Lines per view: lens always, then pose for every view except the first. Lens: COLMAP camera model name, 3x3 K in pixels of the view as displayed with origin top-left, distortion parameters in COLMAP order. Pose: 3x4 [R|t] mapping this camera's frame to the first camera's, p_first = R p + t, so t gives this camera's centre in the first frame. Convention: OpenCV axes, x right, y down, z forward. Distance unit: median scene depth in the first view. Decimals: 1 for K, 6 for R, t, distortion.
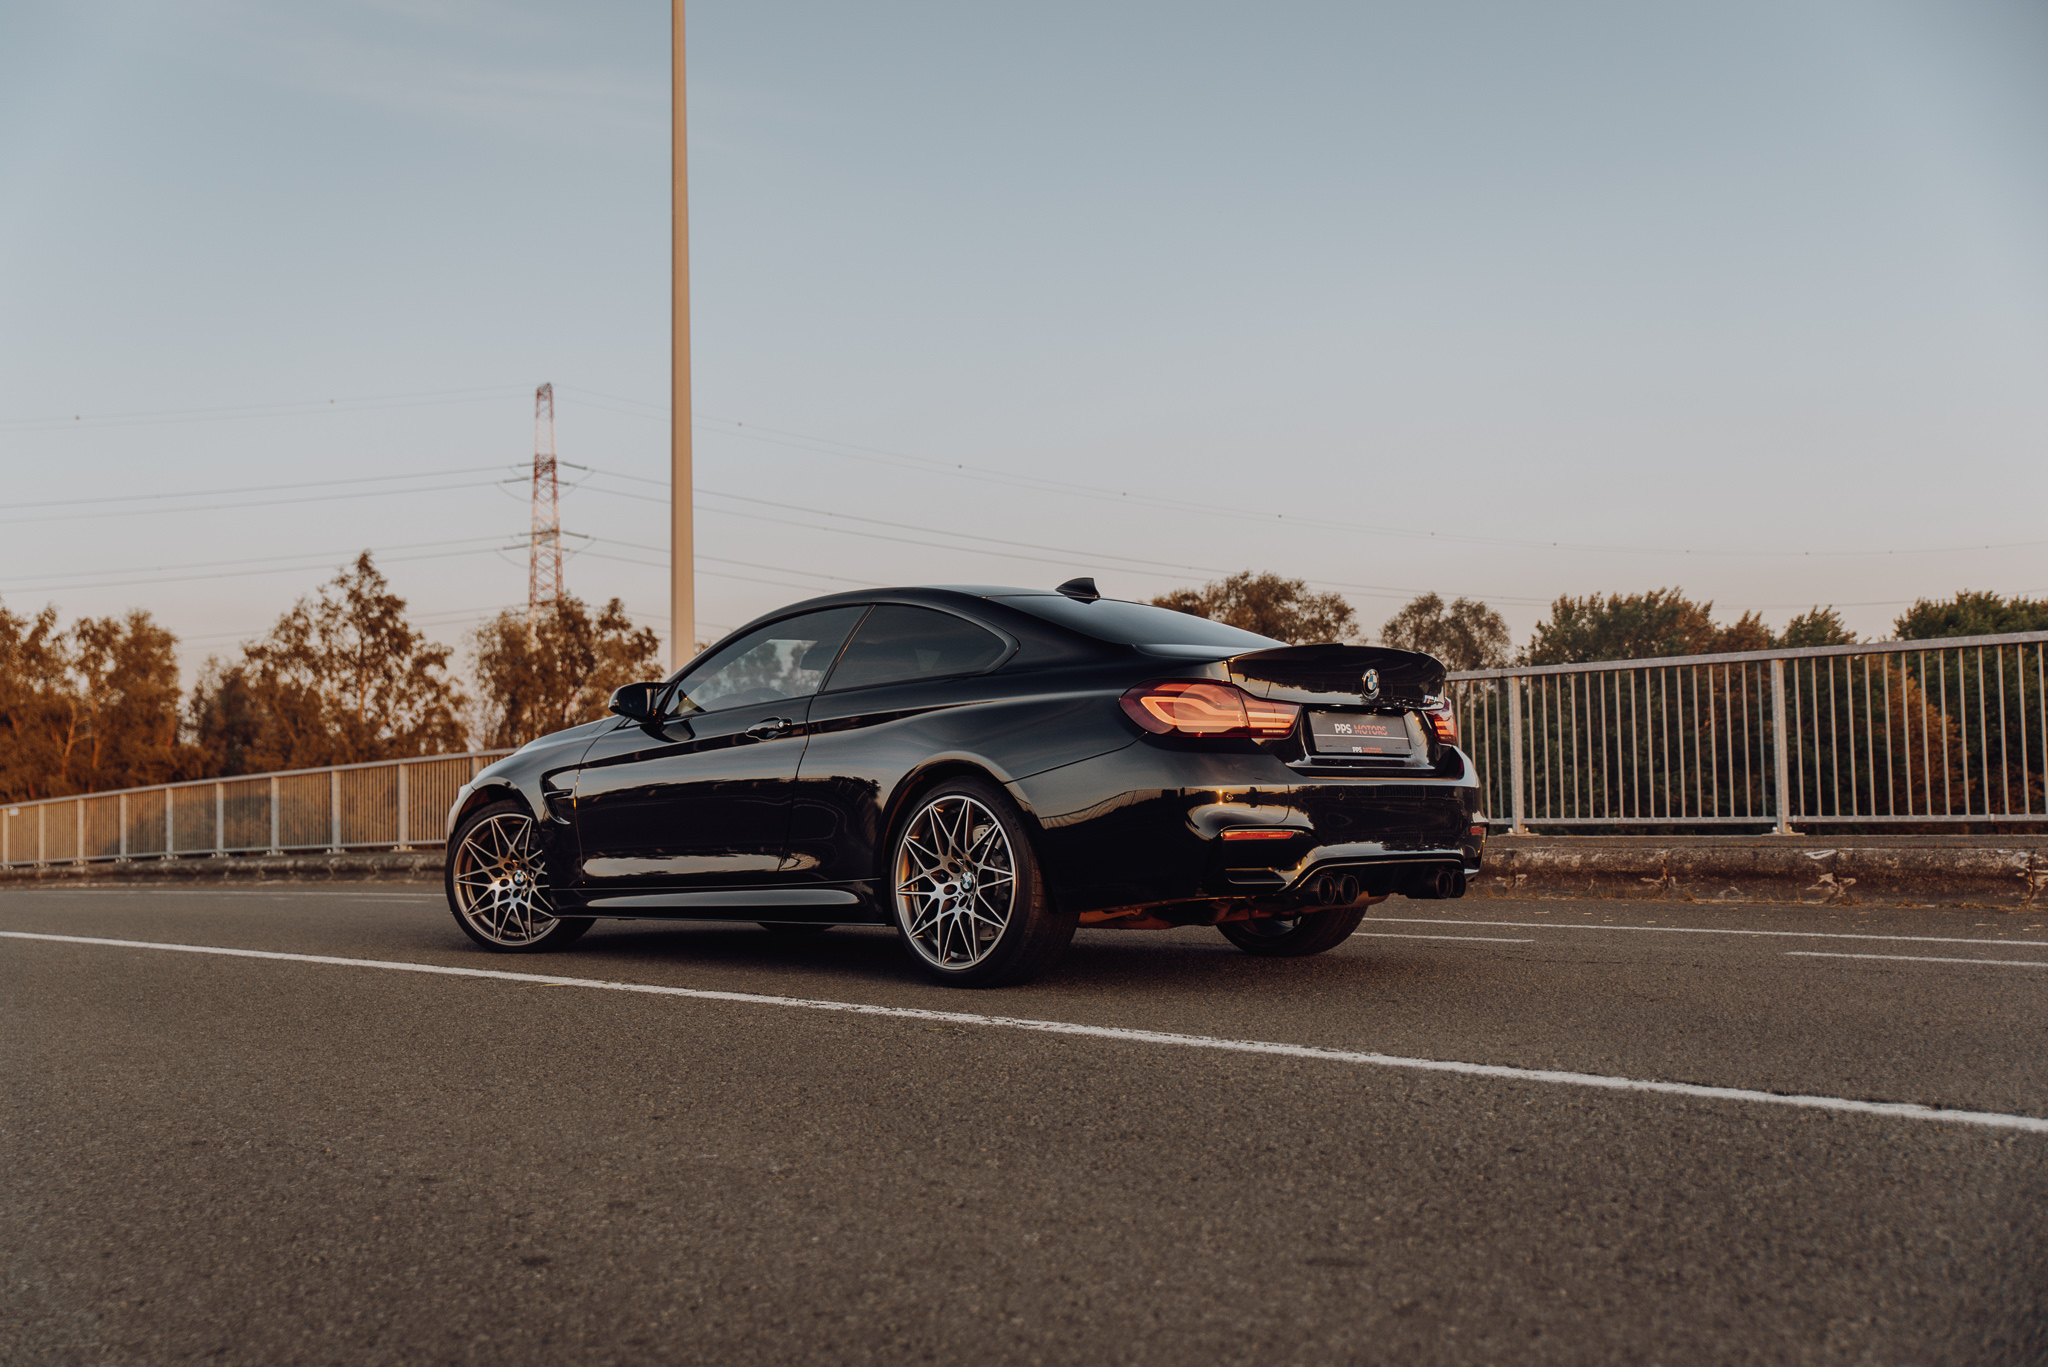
lens RADIAL K [[2036.9, 0, 1024.0], [0, 2036.9, 683.5], [0, 0, 1]] dist [0.001324, -0.001947]
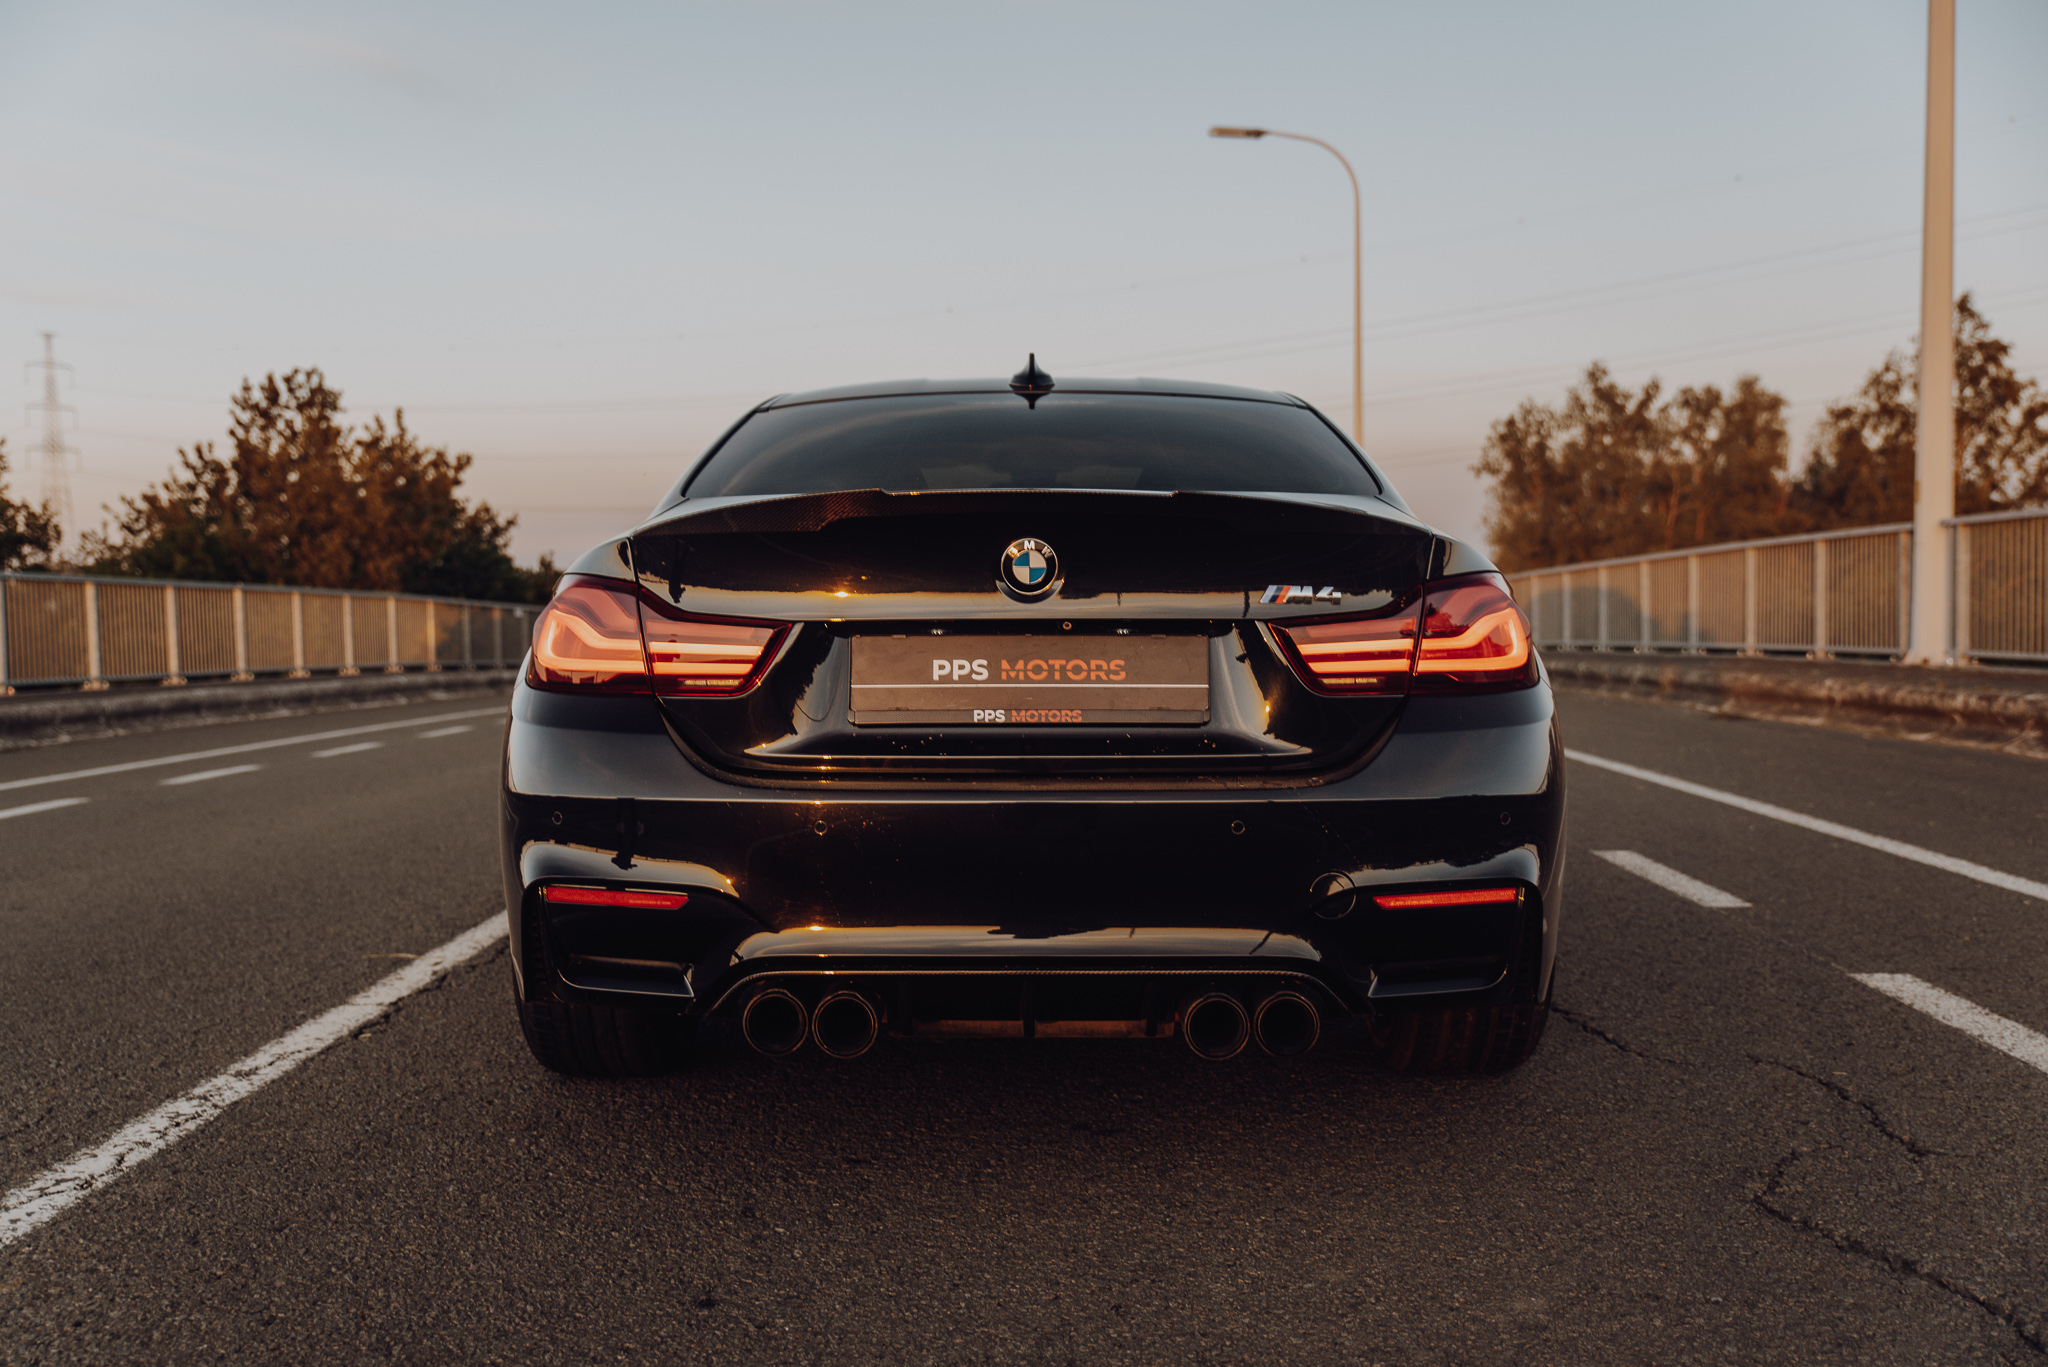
lens RADIAL K [[2036.9, 0, 1024.0], [0, 2036.9, 683.5], [0, 0, 1]] dist [0.001324, -0.001947]
pose [[0.674535, 0.043574, -0.736956, 0.061923], [0.045245, 0.993940, 0.100182, -0.002474], [0.736855, -0.100920, 0.668476, 0.086071]]
